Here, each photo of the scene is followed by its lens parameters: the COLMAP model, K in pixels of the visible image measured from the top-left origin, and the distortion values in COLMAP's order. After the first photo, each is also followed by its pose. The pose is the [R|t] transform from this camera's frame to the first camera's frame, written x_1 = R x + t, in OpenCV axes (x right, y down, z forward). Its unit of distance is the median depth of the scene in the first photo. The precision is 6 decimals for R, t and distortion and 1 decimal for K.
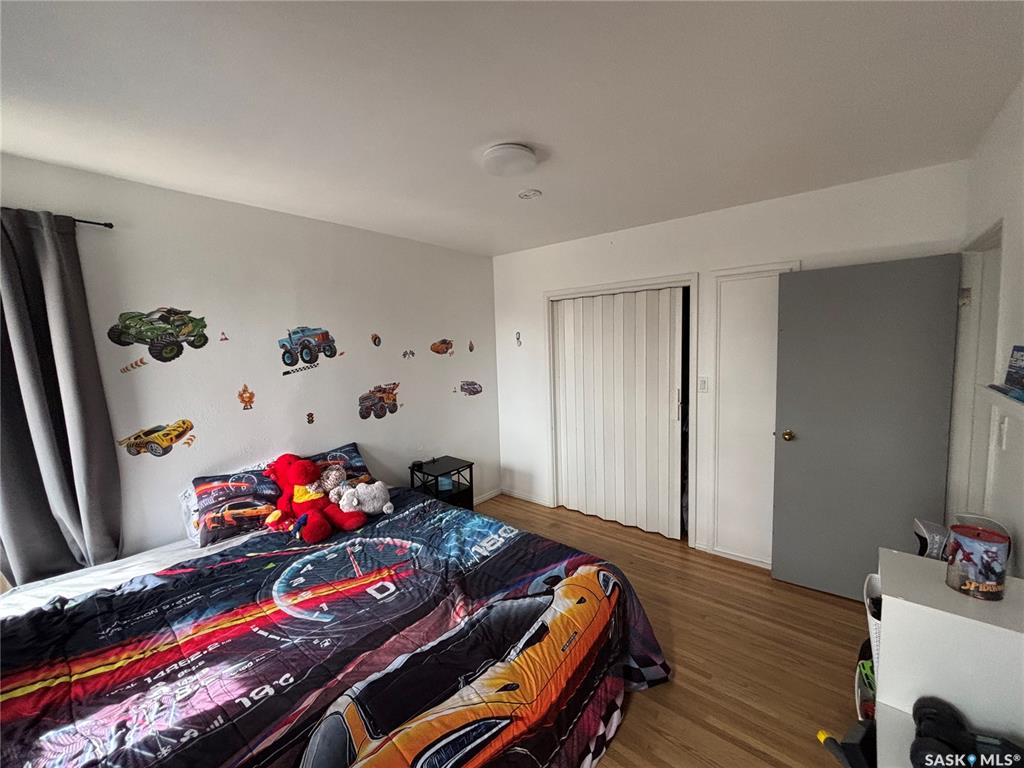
lens RADIAL K [[411.3, 0, 514.1], [0, 411.3, 379.3], [0, 0, 1]] dist [0.008089, -0.002491]
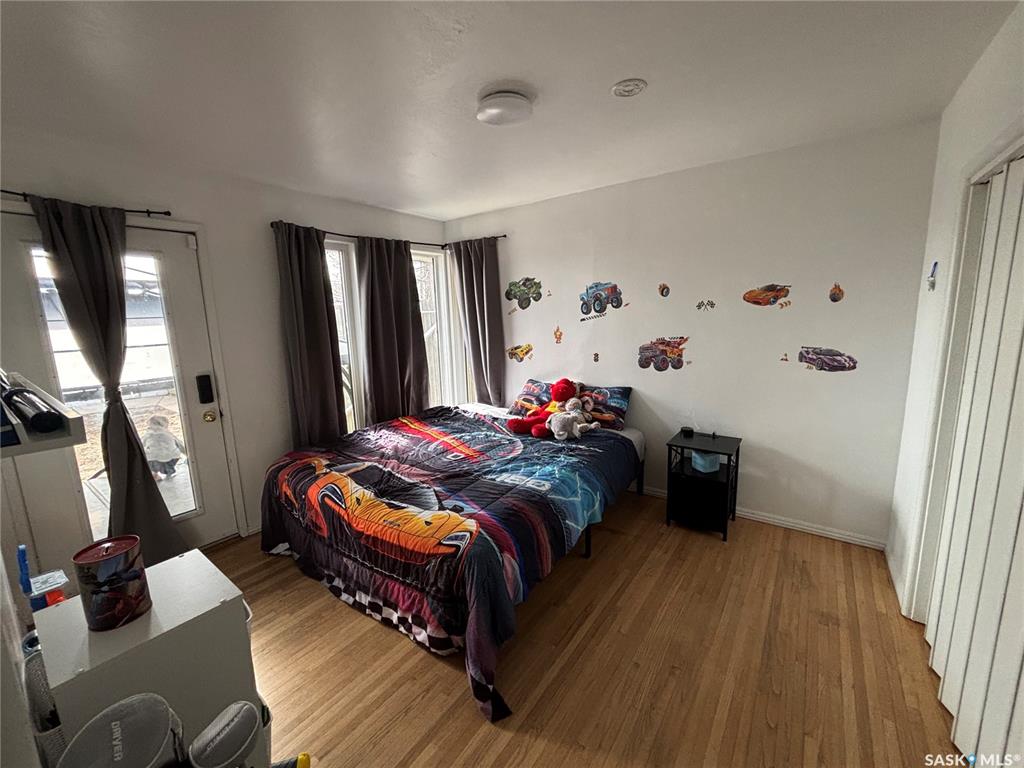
lens RADIAL K [[411.3, 0, 512.3], [0, 411.3, 382.9], [0, 0, 1]] dist [0.008089, -0.002491]
pose [[0.057685, 0.190243, -0.980041, 0.917452], [-0.061623, 0.980482, 0.186702, -0.058750], [0.996431, 0.049623, 0.068282, 0.844615]]
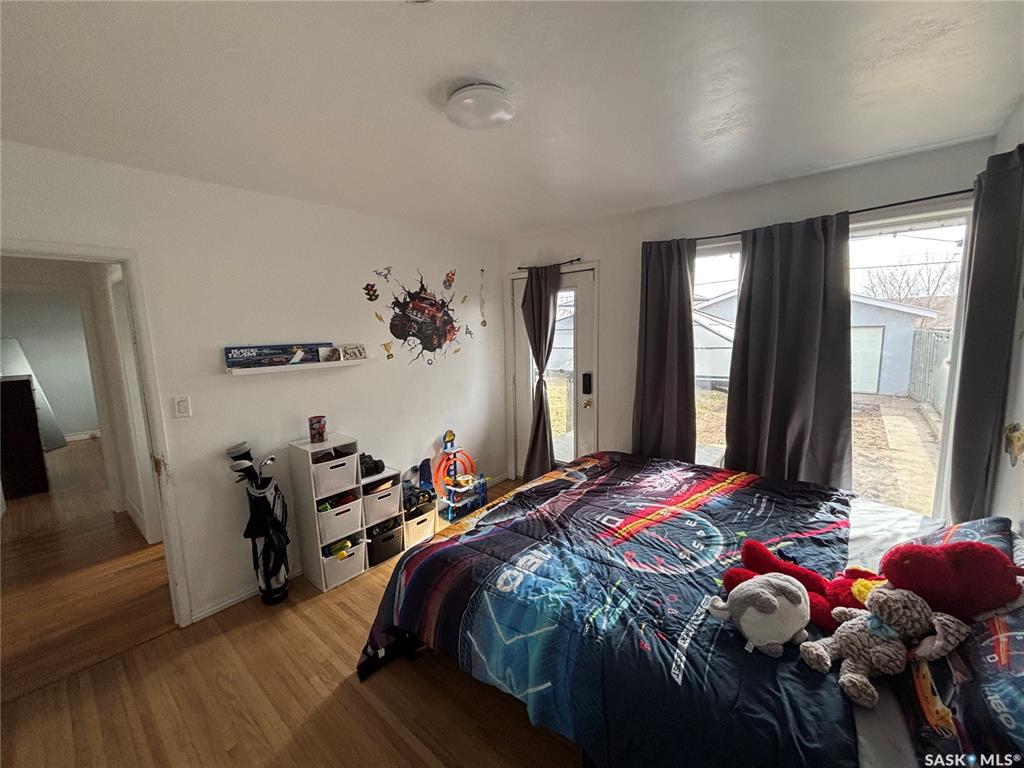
lens RADIAL K [[411.3, 0, 506.3], [0, 411.3, 384.8], [0, 0, 1]] dist [0.008089, -0.002491]
pose [[-0.998095, 0.051453, 0.034044, -0.050720], [0.057914, 0.971585, 0.229498, -0.150748], [-0.021269, 0.231032, -0.972714, 1.637501]]
